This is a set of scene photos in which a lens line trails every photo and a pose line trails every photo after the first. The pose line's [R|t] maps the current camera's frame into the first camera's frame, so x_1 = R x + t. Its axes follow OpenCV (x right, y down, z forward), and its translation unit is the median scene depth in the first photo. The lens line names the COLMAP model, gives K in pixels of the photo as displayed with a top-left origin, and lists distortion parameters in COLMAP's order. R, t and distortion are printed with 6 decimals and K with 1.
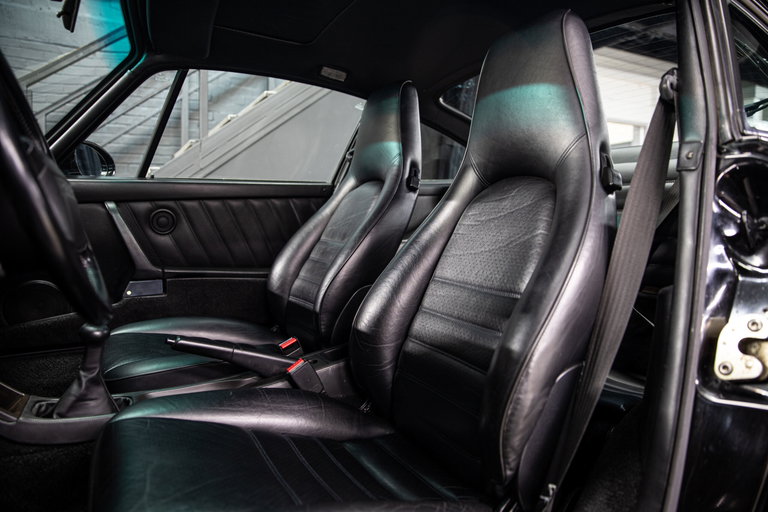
lens RADIAL K [[511.5, 0, 384.0], [0, 511.5, 256.0], [0, 0, 1]] dist [-0.047724, 0.001924]
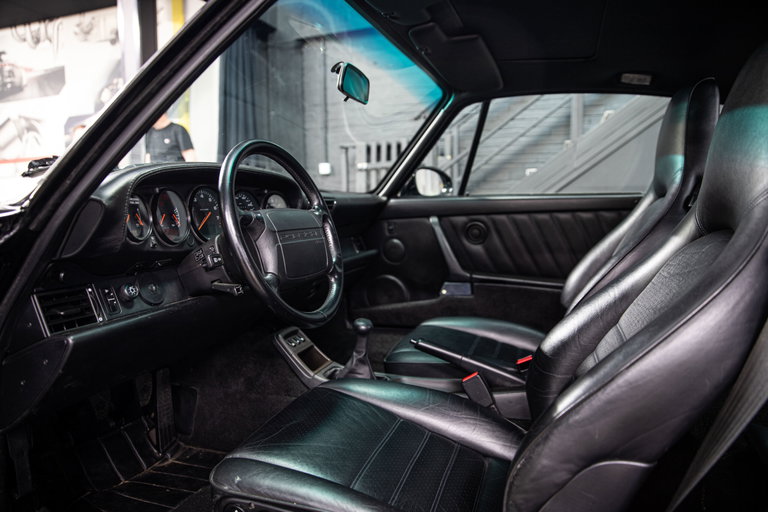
lens RADIAL K [[511.5, 0, 384.0], [0, 511.5, 256.0], [0, 0, 1]] dist [-0.047724, 0.001924]
pose [[0.712319, 0.056727, -0.699560, 0.240389], [-0.042548, 0.998385, 0.037634, -0.052177], [0.700565, 0.002957, 0.713582, 0.024632]]
